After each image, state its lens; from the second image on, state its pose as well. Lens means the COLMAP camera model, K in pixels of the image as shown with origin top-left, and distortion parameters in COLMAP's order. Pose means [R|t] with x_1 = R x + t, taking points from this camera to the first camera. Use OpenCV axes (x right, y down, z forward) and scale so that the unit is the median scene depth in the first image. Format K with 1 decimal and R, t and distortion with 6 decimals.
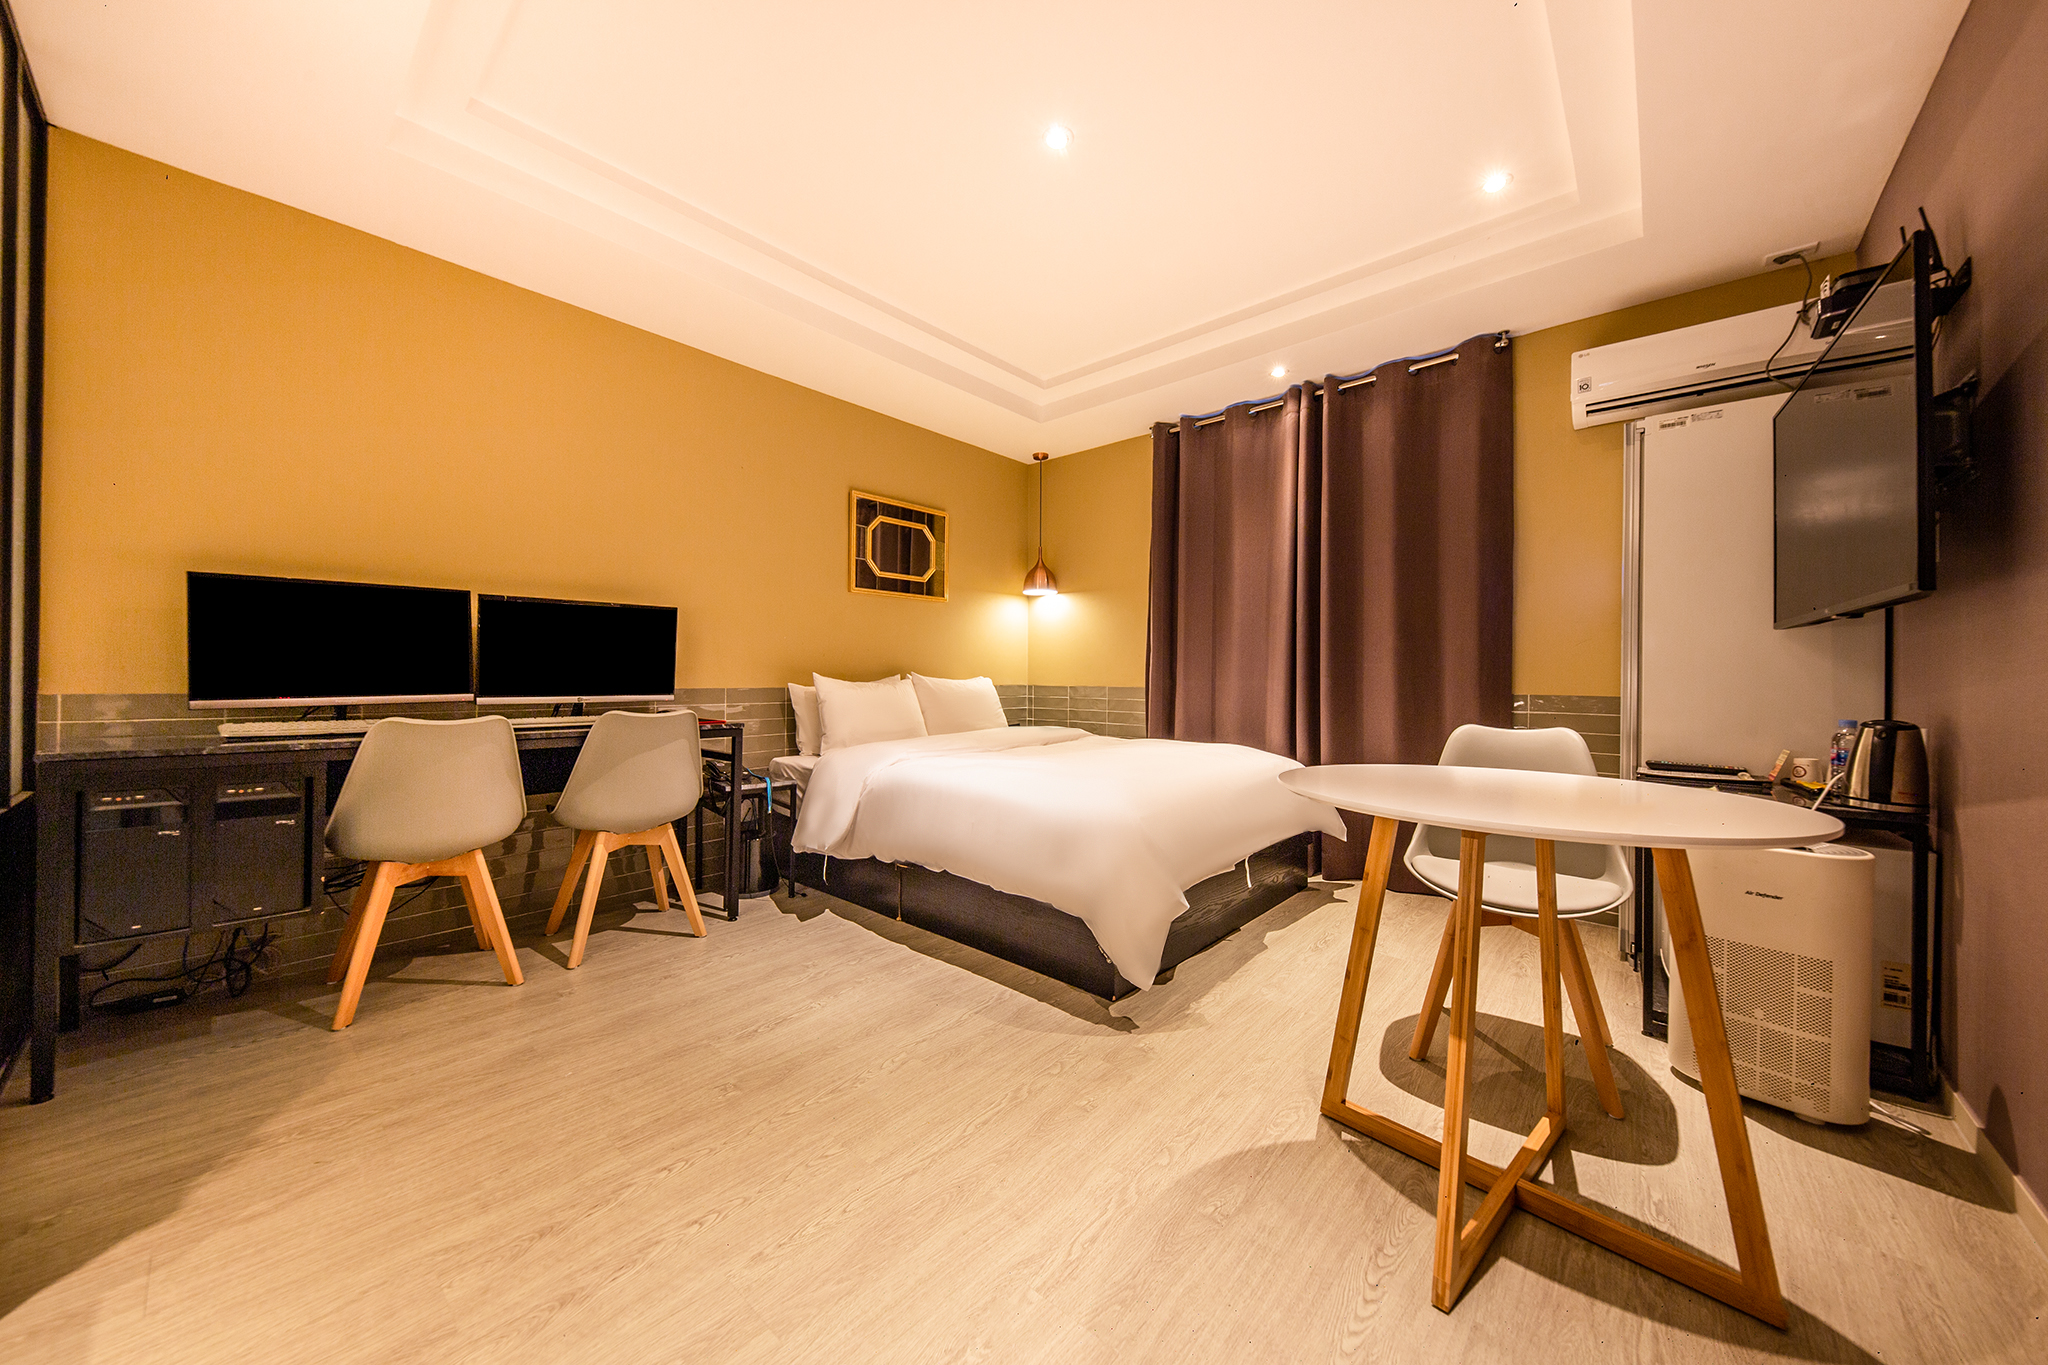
lens RADIAL K [[707.2, 0, 1020.1], [0, 707.2, 676.0], [0, 0, 1]] dist [0.009729, -0.000444]
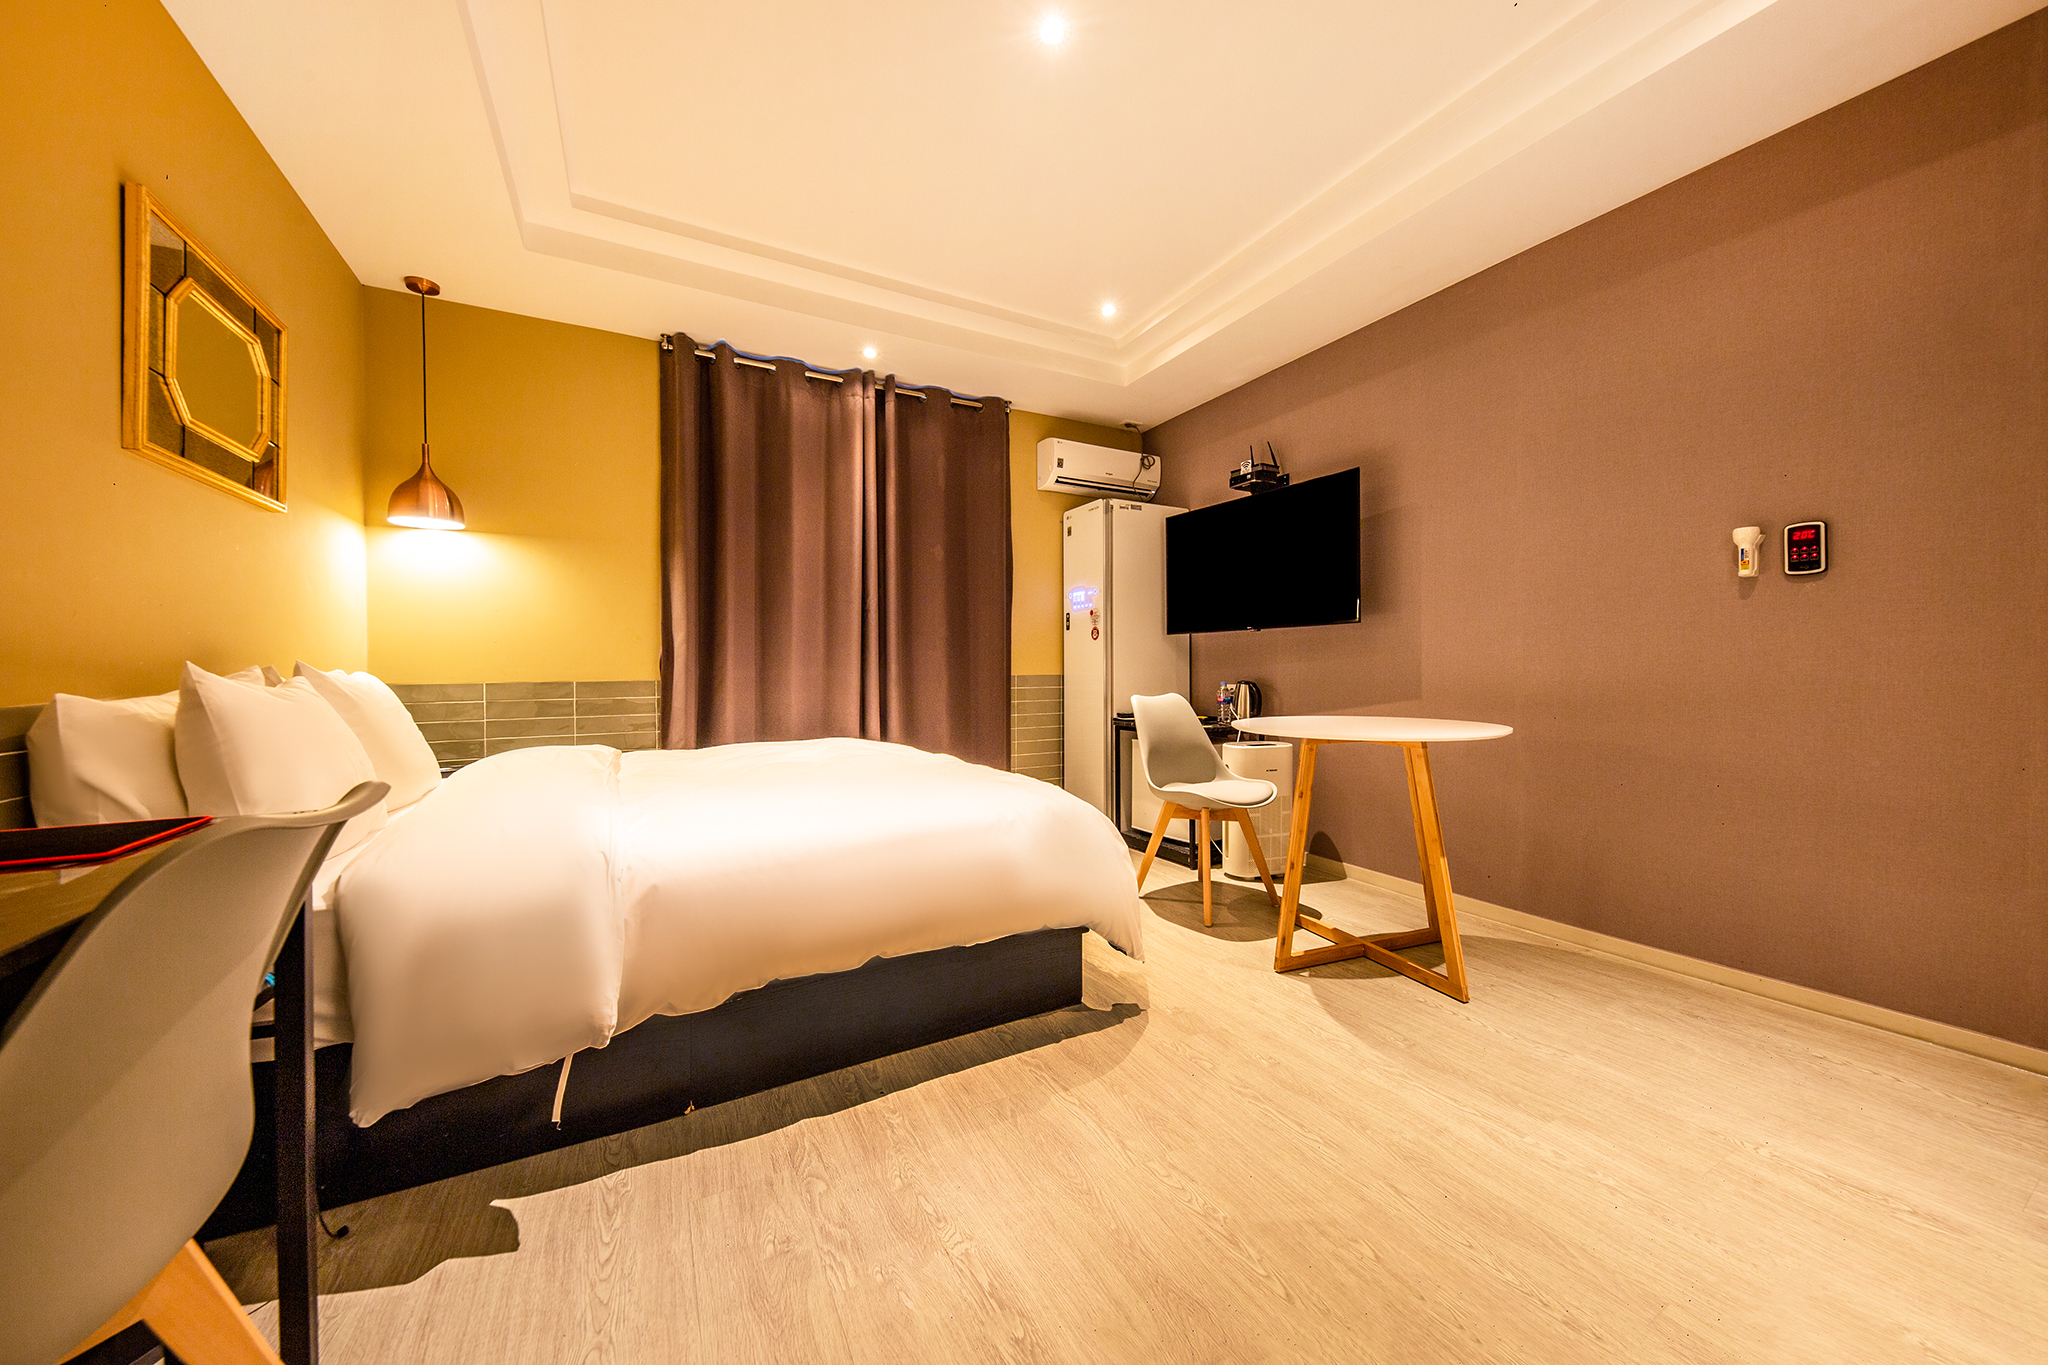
lens RADIAL K [[707.2, 0, 1019.7], [0, 707.2, 675.6], [0, 0, 1]] dist [0.009729, -0.000444]
pose [[0.337081, -0.023331, 0.941186, -0.596296], [0.006150, 0.999726, 0.022580, -0.005039], [-0.941456, -0.001823, 0.337132, 0.570068]]
